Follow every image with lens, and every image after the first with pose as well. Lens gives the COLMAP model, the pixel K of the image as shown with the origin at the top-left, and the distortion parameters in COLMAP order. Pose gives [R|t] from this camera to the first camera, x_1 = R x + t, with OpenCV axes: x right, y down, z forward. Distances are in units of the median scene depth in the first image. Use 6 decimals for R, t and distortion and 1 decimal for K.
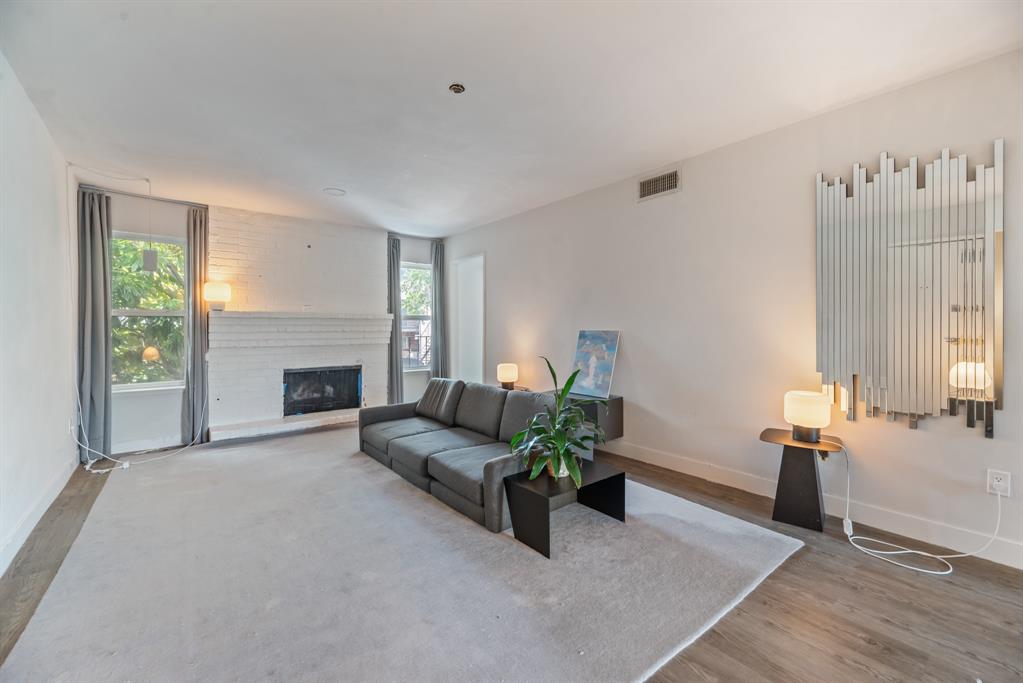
lens RADIAL K [[418.6, 0, 517.2], [0, 418.6, 333.8], [0, 0, 1]] dist [-0.002010, -0.000342]
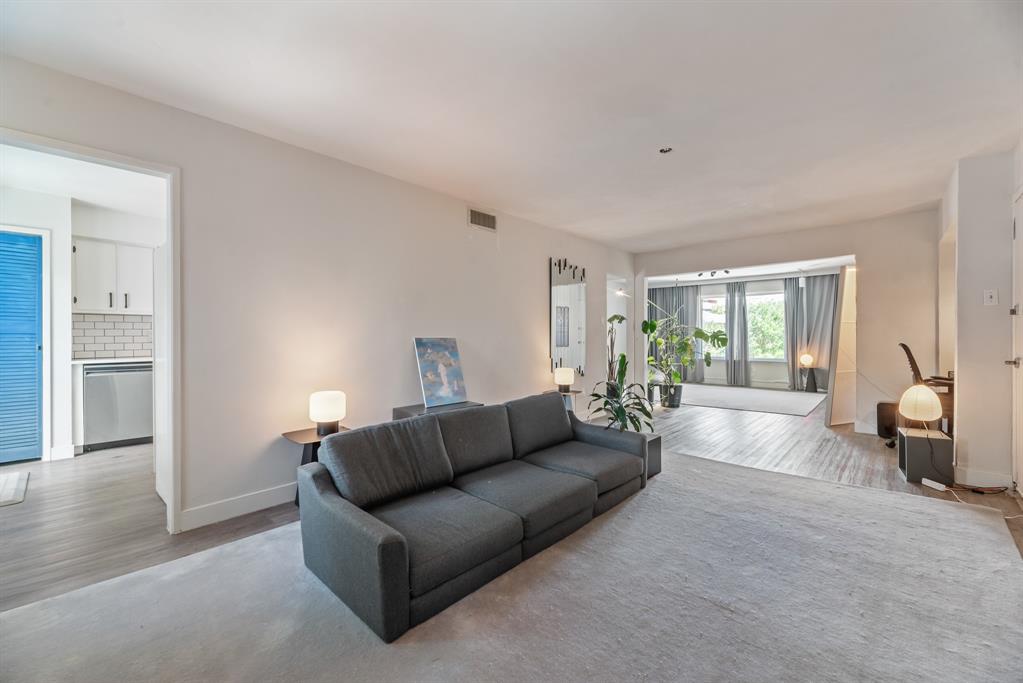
lens RADIAL K [[418.6, 0, 510.9], [0, 418.6, 339.0], [0, 0, 1]] dist [-0.002010, -0.000342]
pose [[-0.130869, -0.002068, 0.991398, -0.678914], [0.013830, 0.999897, 0.003912, -0.005392], [-0.991303, 0.014223, -0.130827, 0.821345]]
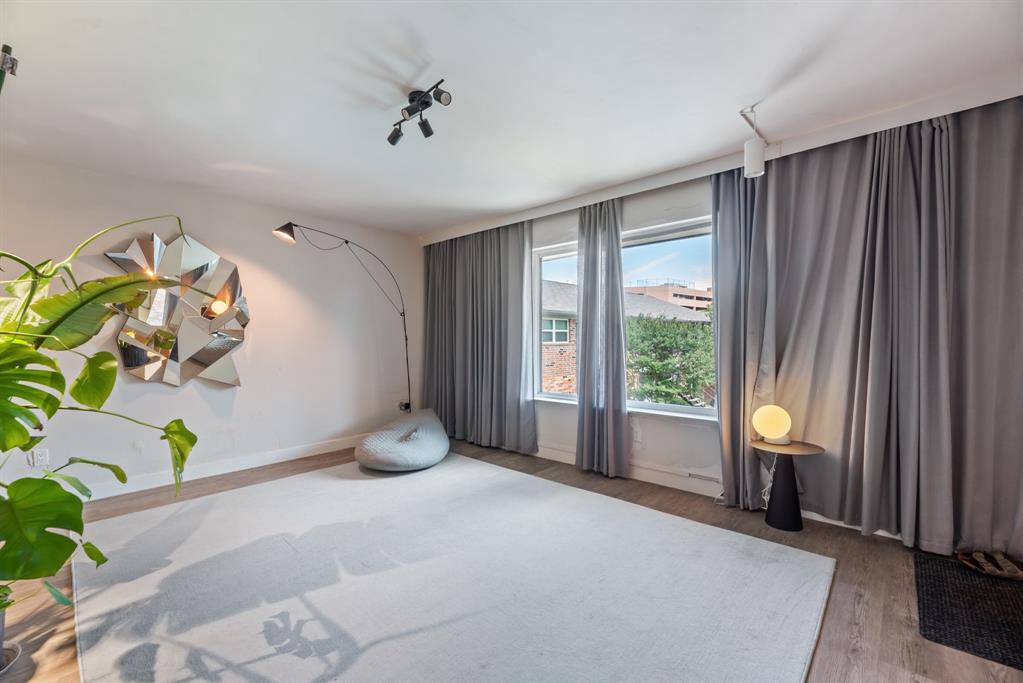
lens RADIAL K [[418.6, 0, 507.9], [0, 418.6, 356.2], [0, 0, 1]] dist [-0.002010, -0.000342]
pose [[-0.130620, -0.037417, 0.990726, 0.458015], [0.017272, 0.999050, 0.040008, -0.011732], [-0.991282, 0.022337, -0.129849, -0.279327]]
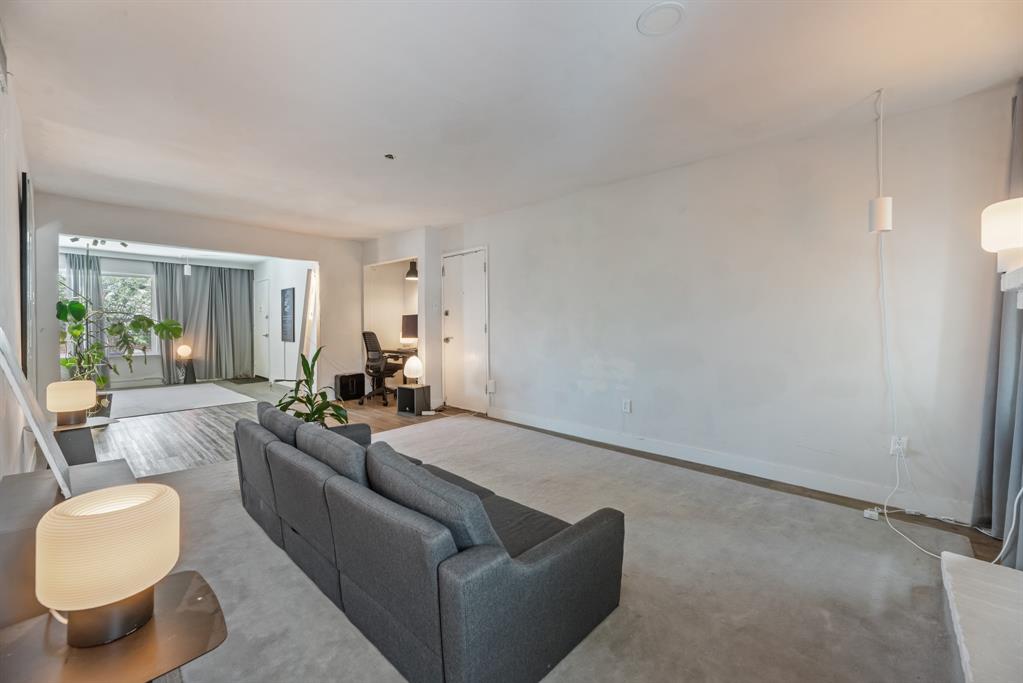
lens RADIAL K [[418.6, 0, 518.8], [0, 418.6, 331.0], [0, 0, 1]] dist [-0.002010, -0.000342]
pose [[-0.987440, 0.004194, -0.157941, -0.138356], [0.000673, 0.999750, 0.022338, -0.011190], [0.157995, 0.021951, -0.987196, 1.262394]]
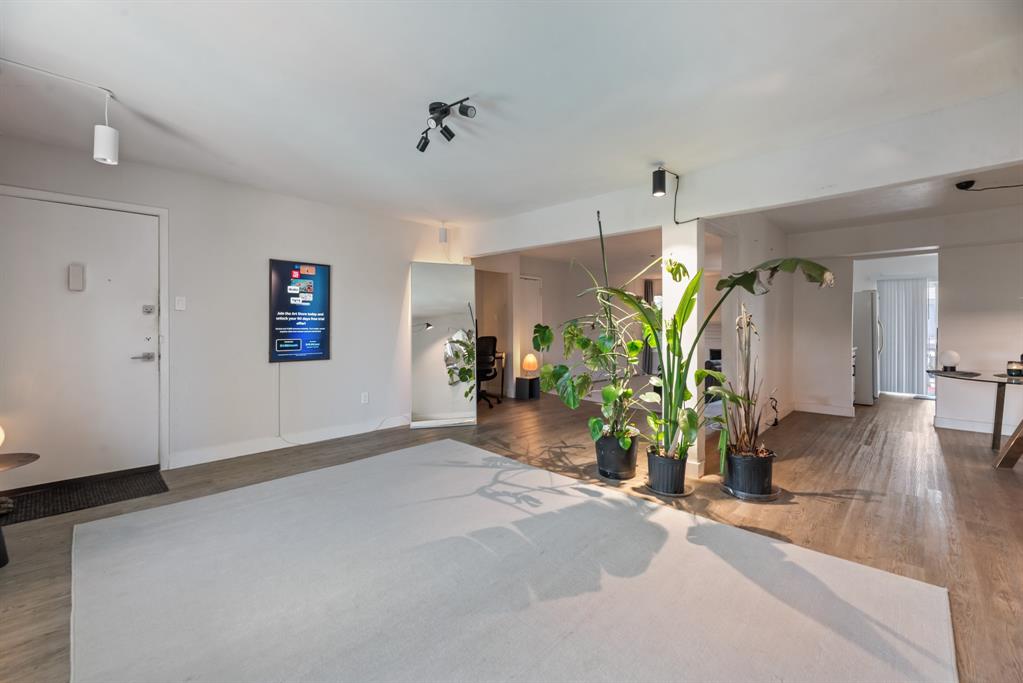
lens RADIAL K [[418.6, 0, 521.6], [0, 418.6, 331.1], [0, 0, 1]] dist [-0.002010, -0.000342]
pose [[0.135714, 0.008277, -0.990714, 1.536112], [-0.009694, 0.999928, 0.007027, -0.011919], [0.990701, 0.008650, 0.135784, -0.213021]]
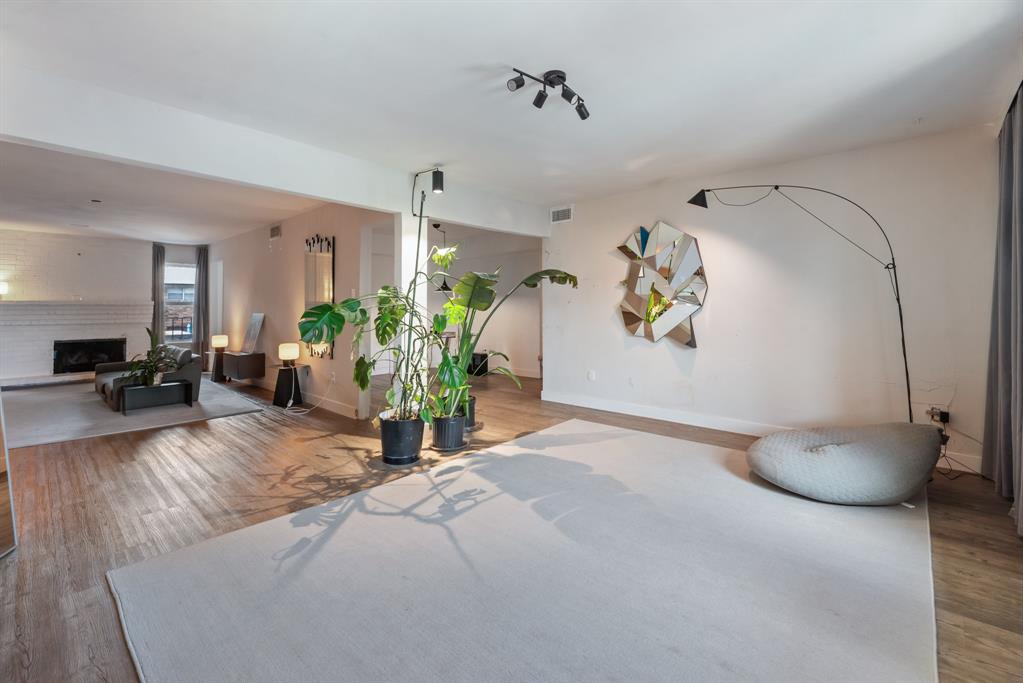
lens RADIAL K [[431.9, 0, 511.6], [0, 431.9, 298.4], [0, 0, 1]] dist [-0.007287, 0.000192]
pose [[0.988171, 0.002160, 0.153338, 0.841378], [0.003085, 0.999418, -0.033961, -0.005254], [-0.153322, 0.034033, 0.987590, -0.760241]]
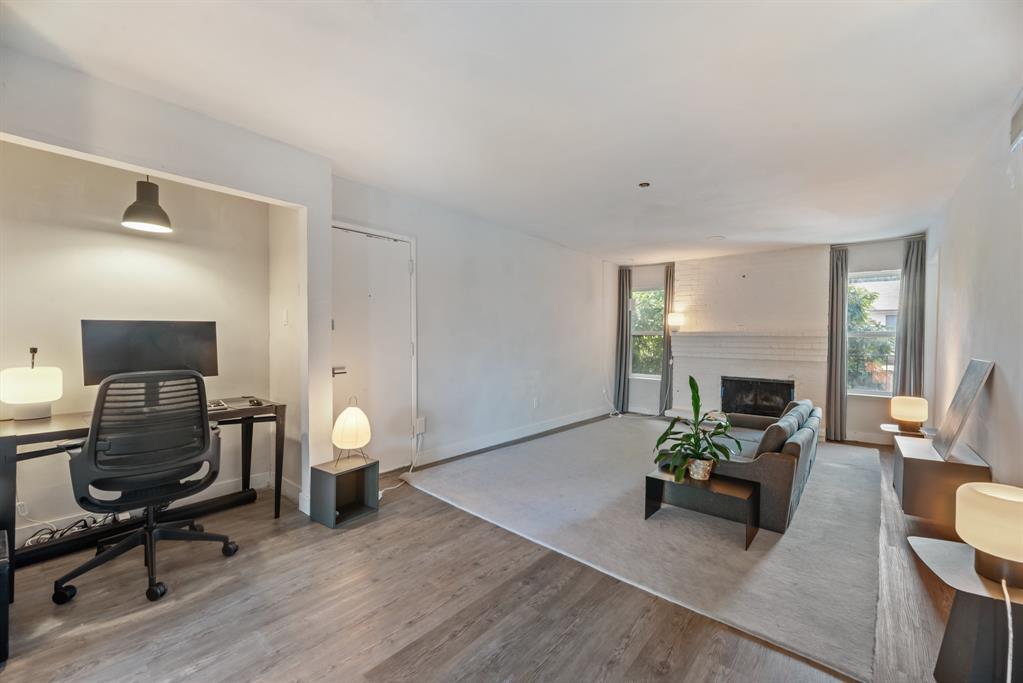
lens RADIAL K [[418.6, 0, 516.7], [0, 418.6, 347.6], [0, 0, 1]] dist [-0.002010, -0.000342]
pose [[0.188586, 0.031260, -0.981559, 0.644936], [-0.022383, 0.999370, 0.027527, -0.026448], [0.981801, 0.016779, 0.189167, 0.156036]]
